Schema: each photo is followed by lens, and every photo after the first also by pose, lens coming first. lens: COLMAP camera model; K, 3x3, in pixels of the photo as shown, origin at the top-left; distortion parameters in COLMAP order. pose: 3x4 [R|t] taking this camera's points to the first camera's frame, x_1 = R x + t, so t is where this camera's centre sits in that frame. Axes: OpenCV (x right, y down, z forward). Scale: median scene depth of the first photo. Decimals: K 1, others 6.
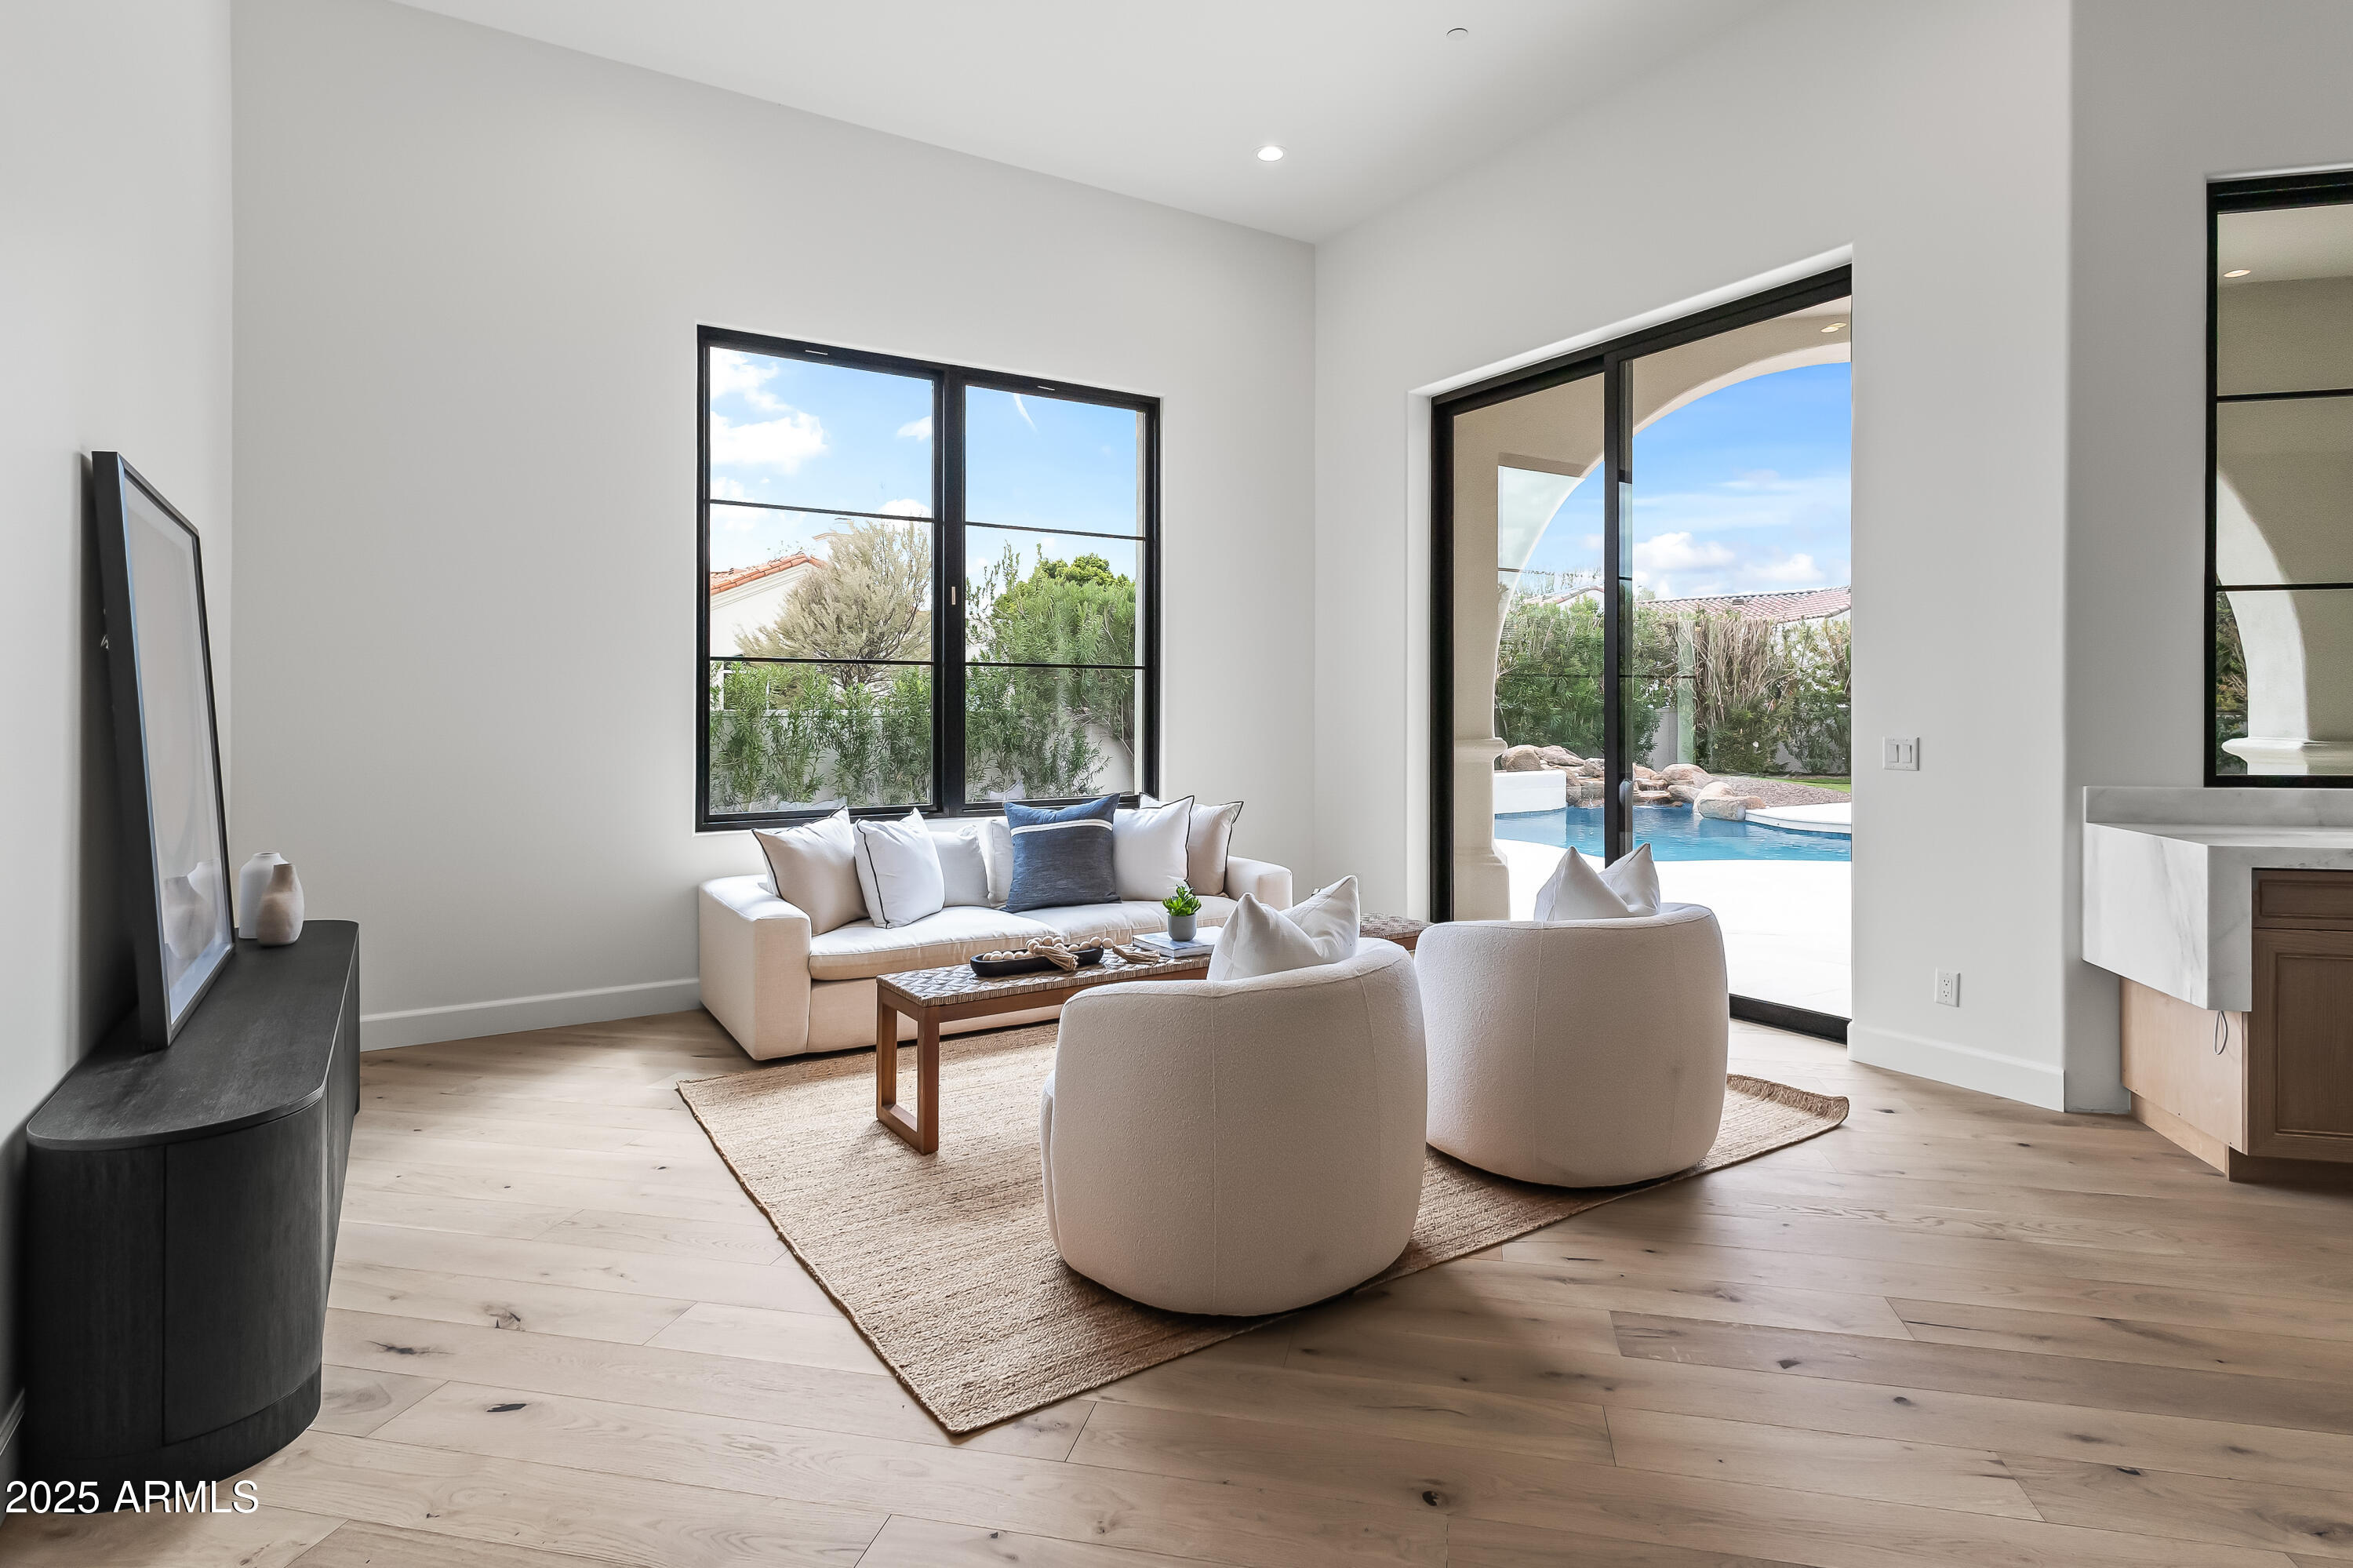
lens RADIAL K [[1205.7, 0, 1177.7], [0, 1205.7, 724.6], [0, 0, 1]] dist [-0.001369, -0.001261]
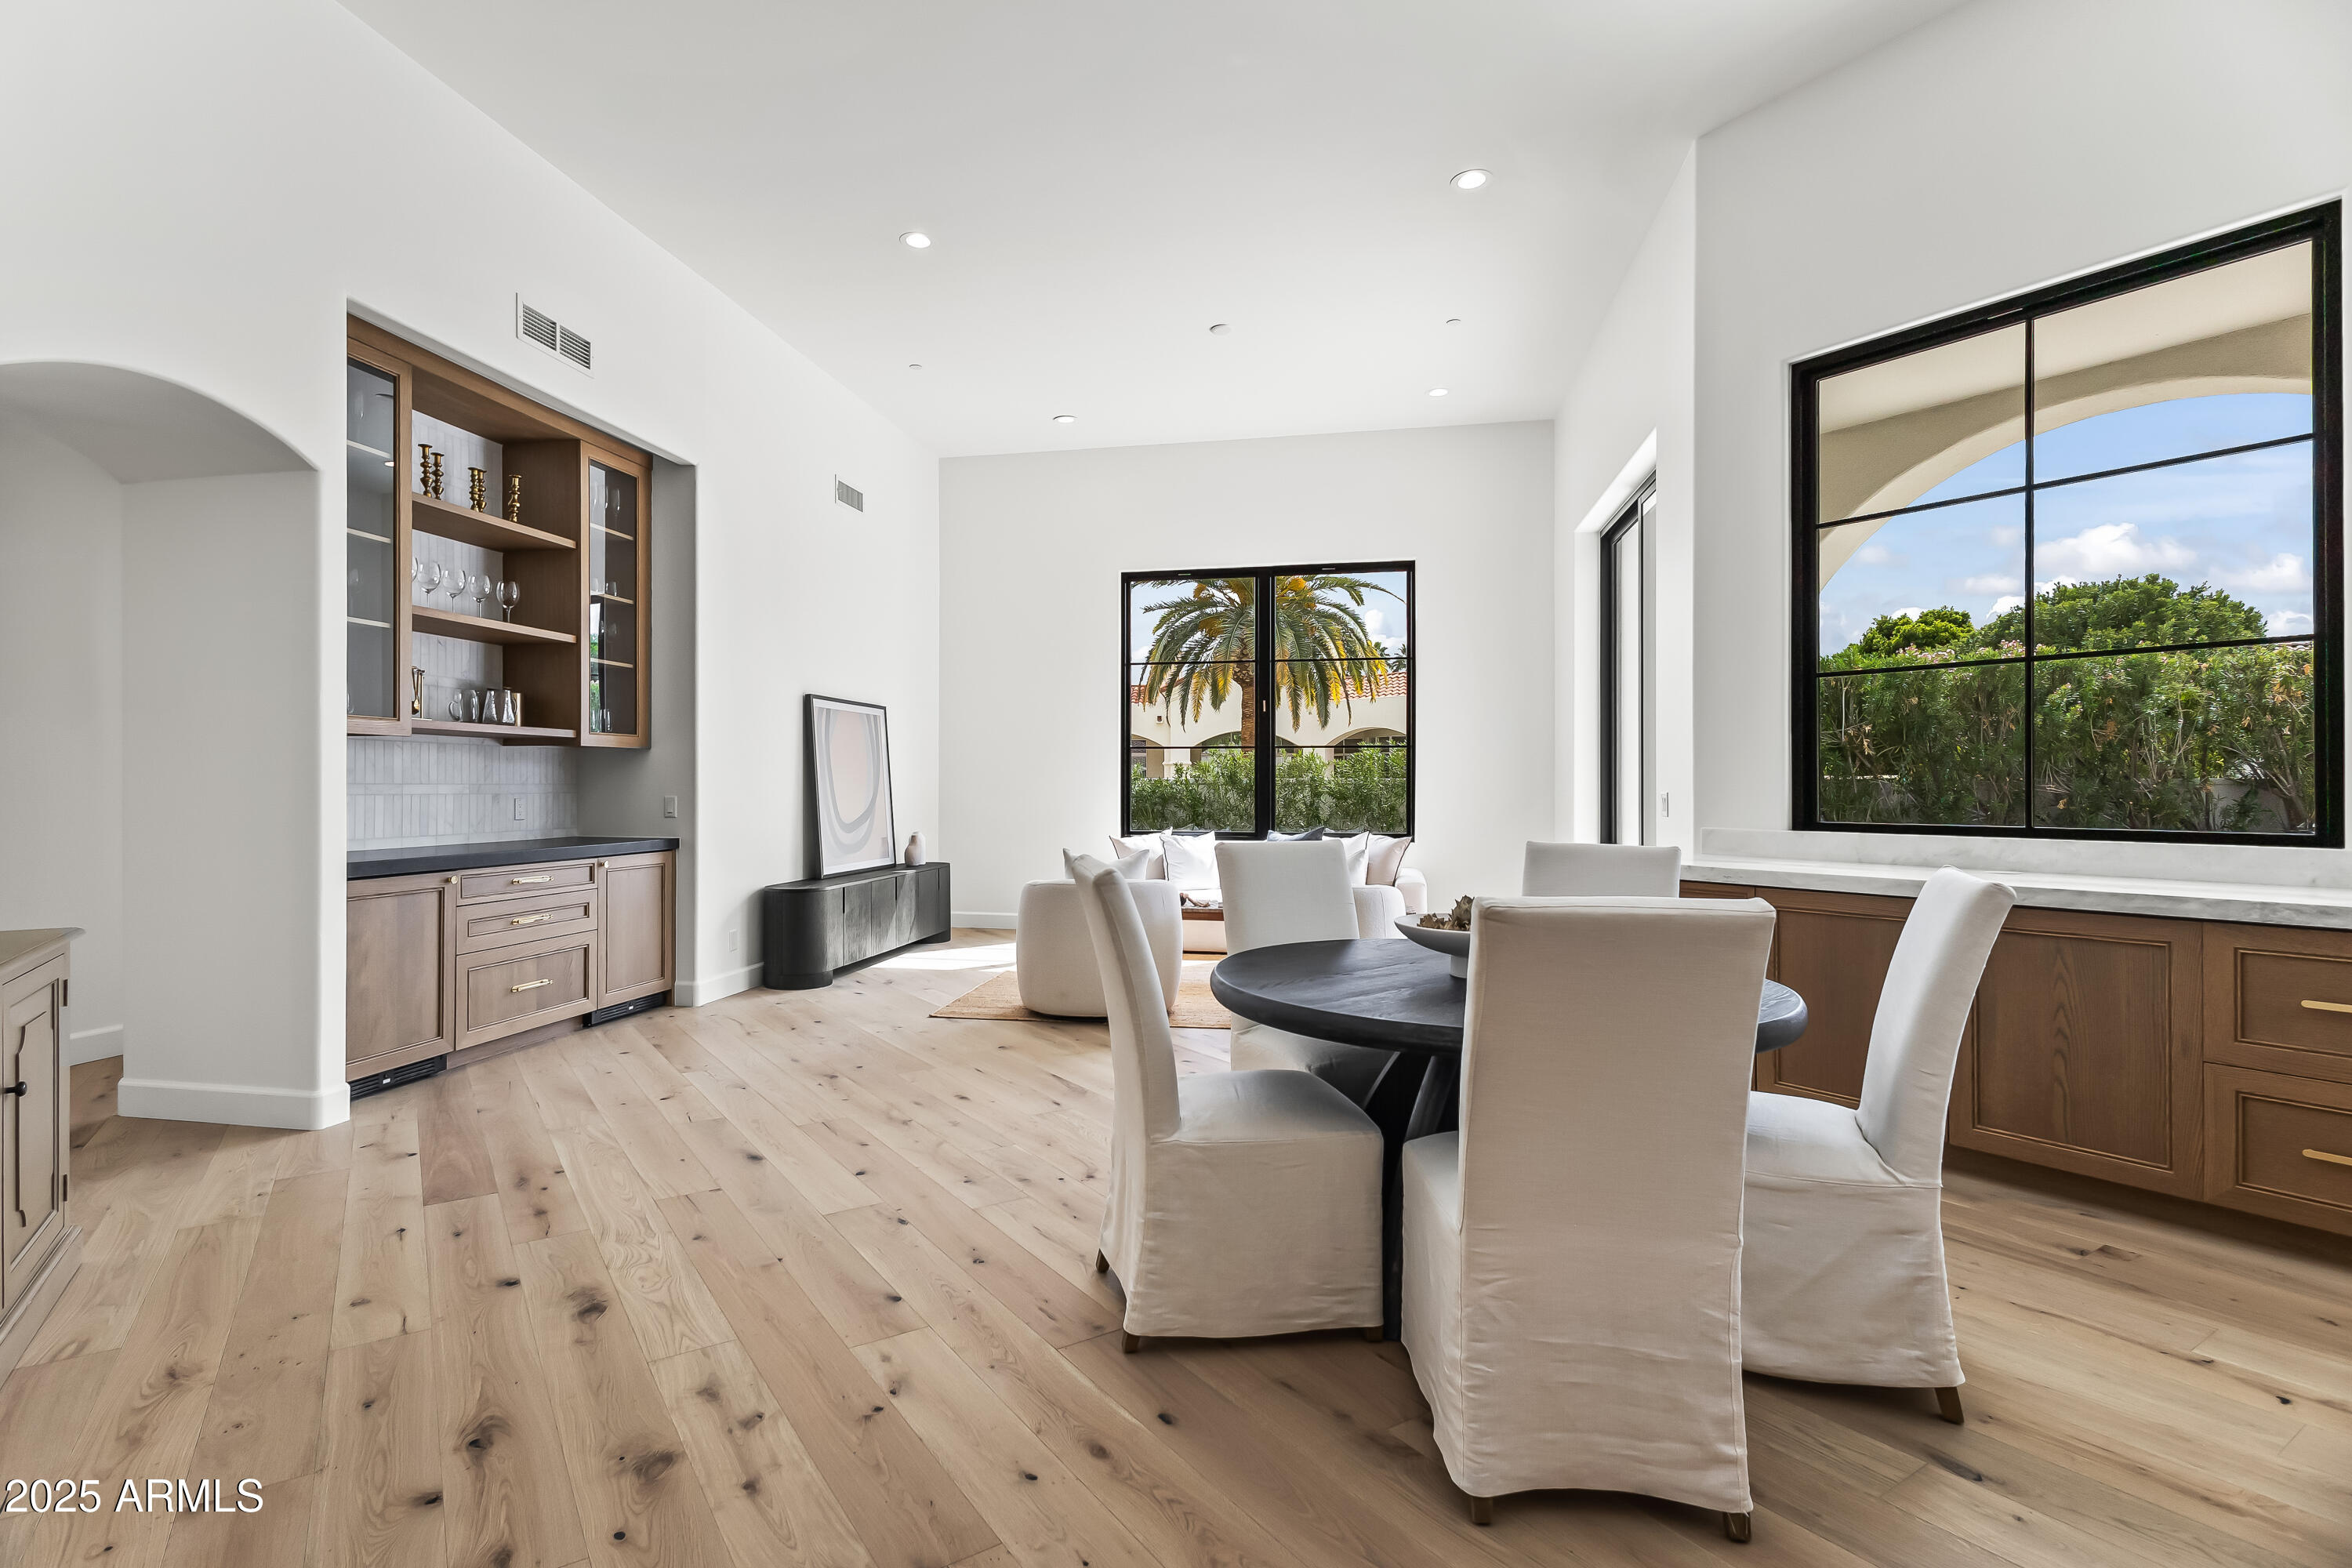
lens RADIAL K [[1128.8, 0, 1129.1], [0, 1128.8, 764.2], [0, 0, 1]] dist [0.004251, 0.000280]
pose [[0.721035, -0.008485, -0.692846, 0.837157], [-0.010082, 0.999691, -0.022735, 0.011472], [0.692825, 0.023378, 0.720727, -0.265638]]
